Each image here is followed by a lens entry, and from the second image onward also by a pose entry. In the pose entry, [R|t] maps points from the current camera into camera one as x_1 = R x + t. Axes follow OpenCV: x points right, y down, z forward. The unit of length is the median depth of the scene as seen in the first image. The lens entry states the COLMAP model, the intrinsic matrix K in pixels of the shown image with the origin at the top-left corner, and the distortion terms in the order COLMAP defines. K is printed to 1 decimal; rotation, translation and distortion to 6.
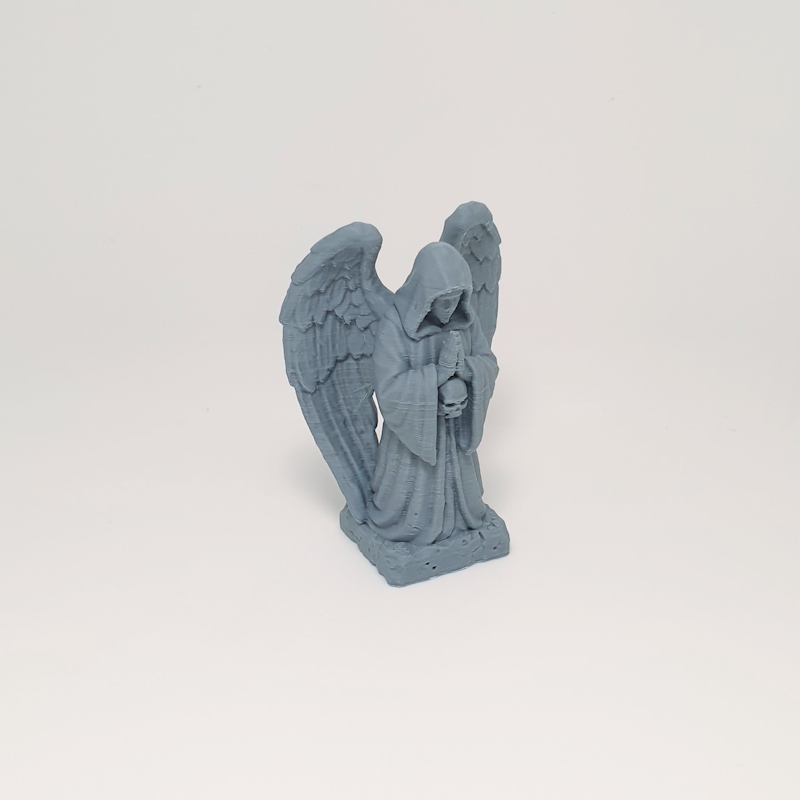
lens RADIAL K [[802.2, 0, 400.0], [0, 802.2, 400.0], [0, 0, 1]] dist [0.001447, 0.000101]
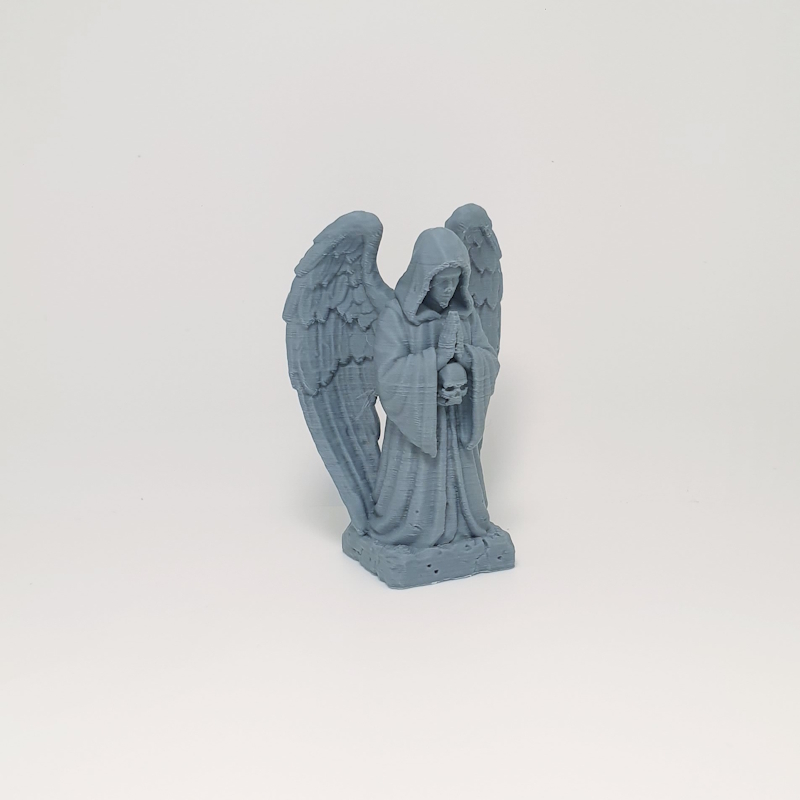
lens RADIAL K [[802.2, 0, 400.0], [0, 802.2, 400.0], [0, 0, 1]] dist [0.001447, 0.000101]
pose [[0.999857, 0.000772, -0.016920, 0.015650], [-0.003042, 0.990901, -0.134560, 0.138976], [0.016662, 0.134593, 0.990761, 0.008984]]
